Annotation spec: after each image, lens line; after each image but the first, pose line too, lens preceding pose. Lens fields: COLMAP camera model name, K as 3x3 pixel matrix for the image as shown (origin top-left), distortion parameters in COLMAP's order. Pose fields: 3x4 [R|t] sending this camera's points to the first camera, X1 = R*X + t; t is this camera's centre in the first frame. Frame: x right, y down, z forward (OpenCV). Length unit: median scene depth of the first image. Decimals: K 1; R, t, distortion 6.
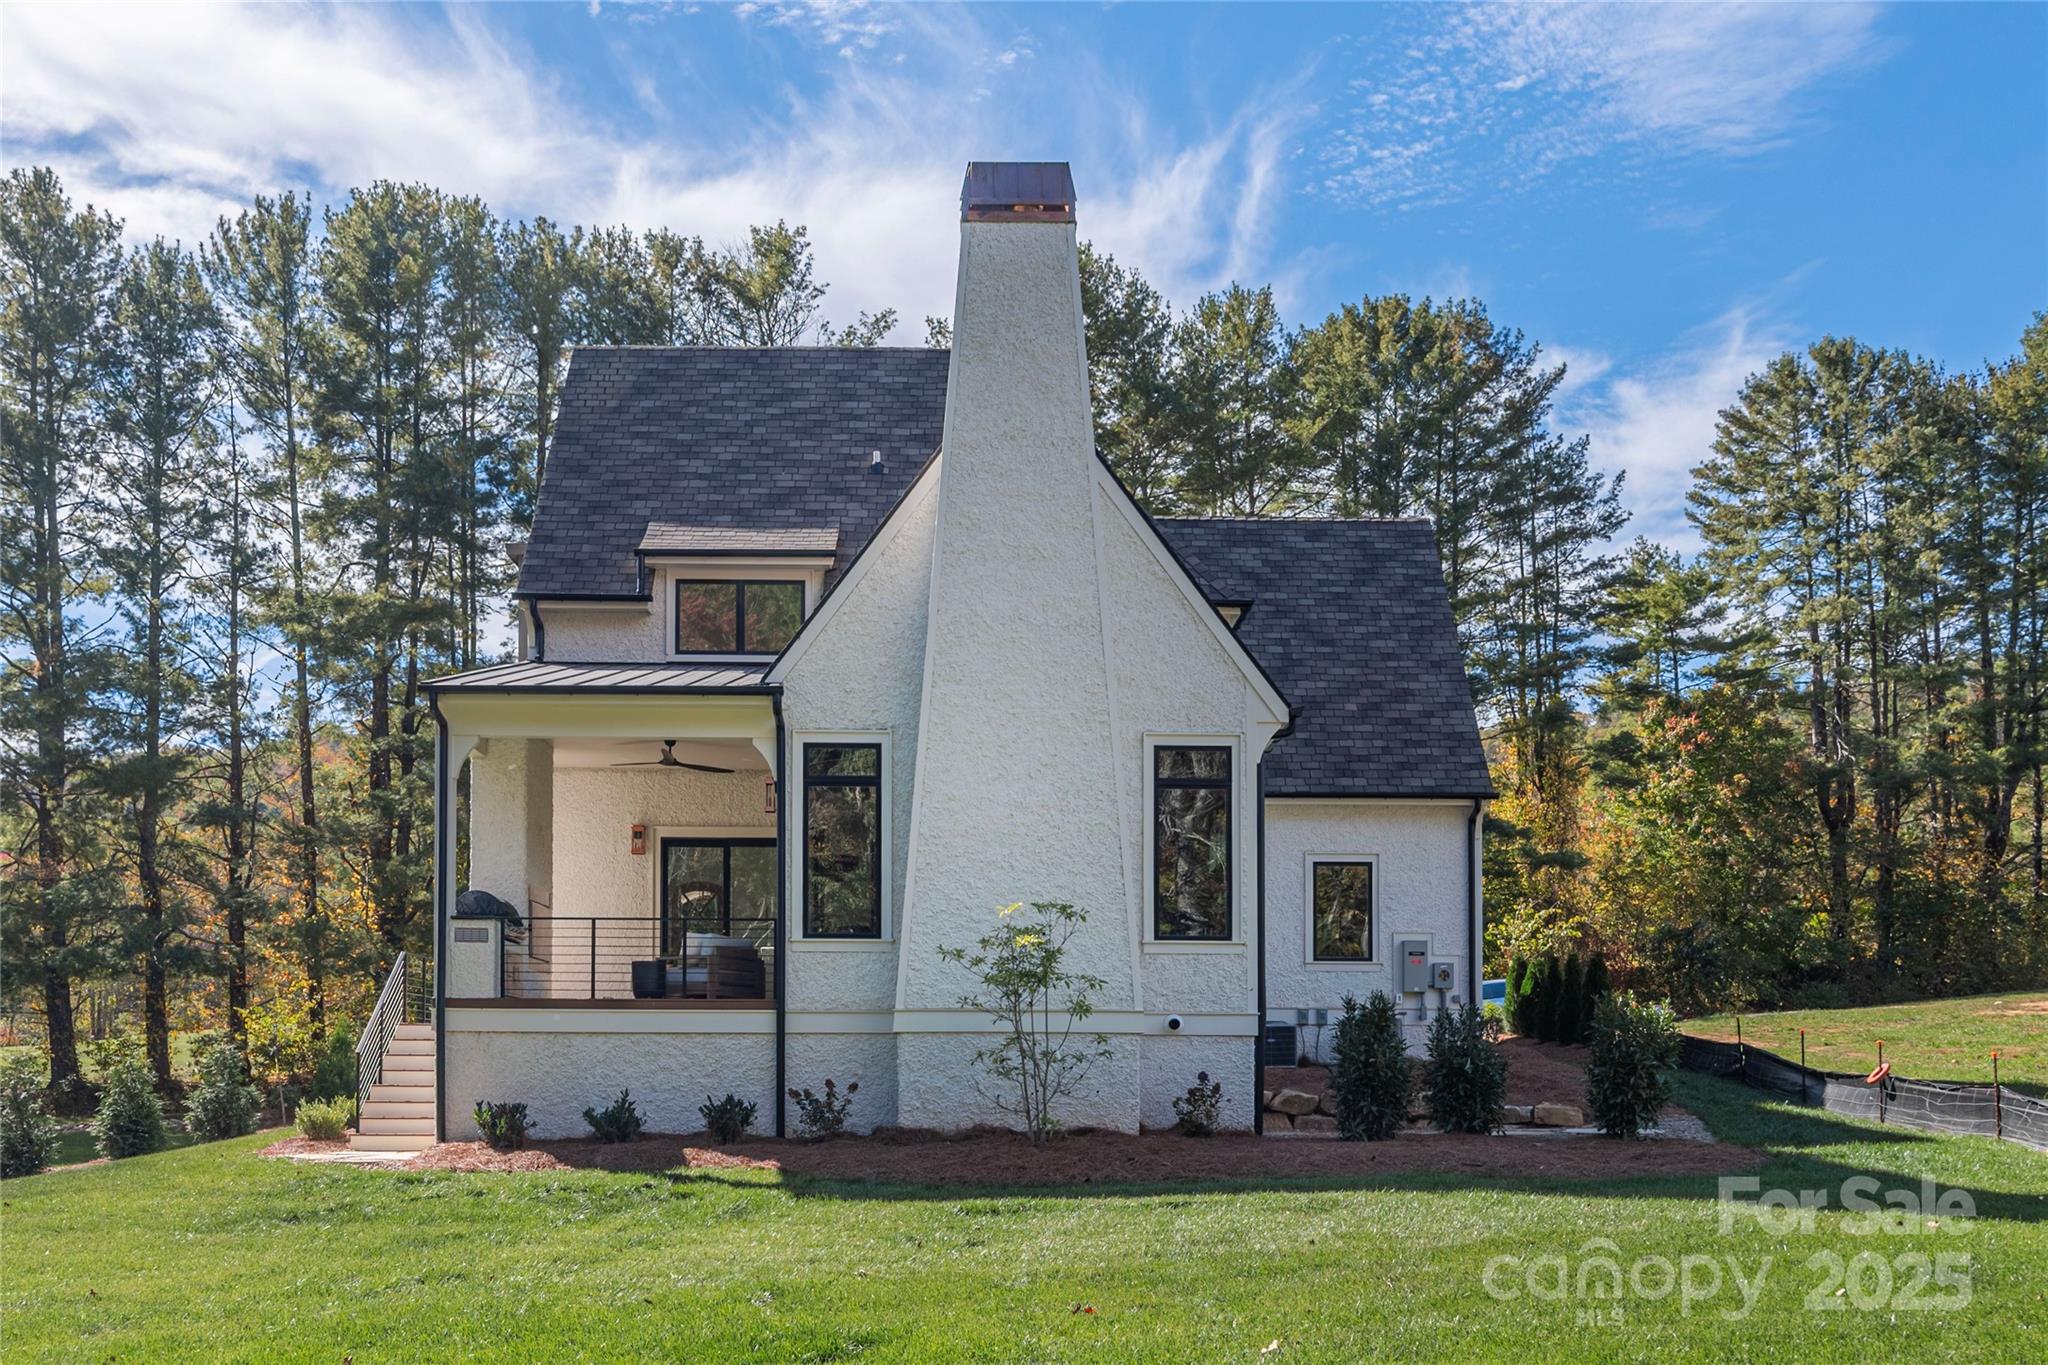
lens RADIAL K [[1463.0, 0, 1024.0], [0, 1463.0, 682.5], [0, 0, 1]] dist [0.002710, 0.001310]
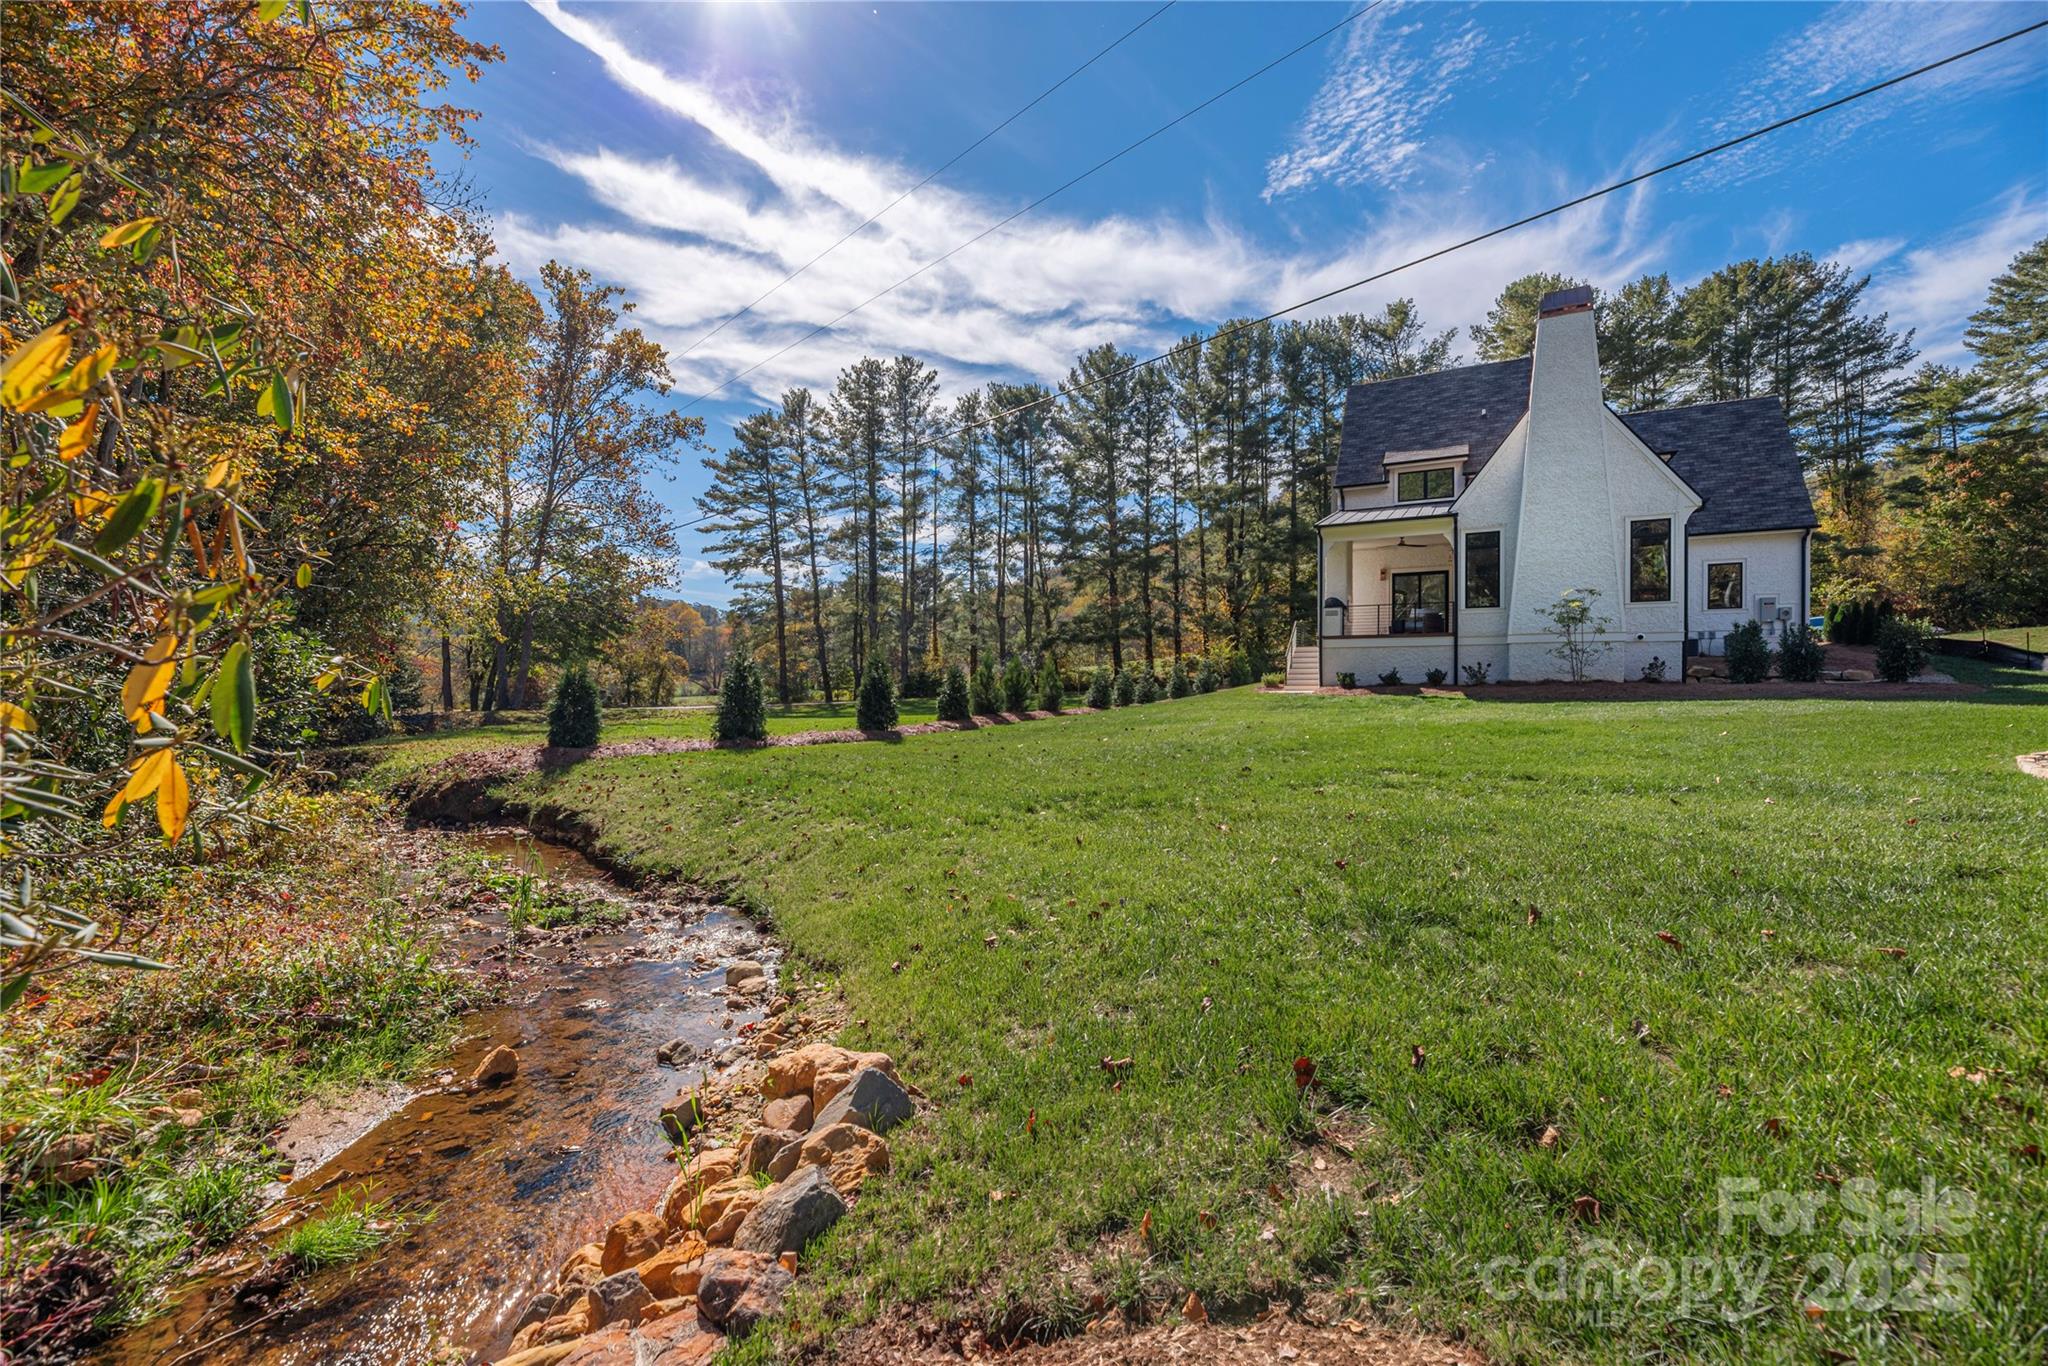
lens RADIAL K [[817.5, 0, 1022.6], [0, 817.5, 610.0], [0, 0, 1]] dist [-0.001082, -0.000288]
pose [[0.897433, -0.048463, -0.438480, -0.146882], [0.114787, 0.985363, 0.126027, -0.062370], [0.425955, -0.163433, 0.889861, -0.408942]]
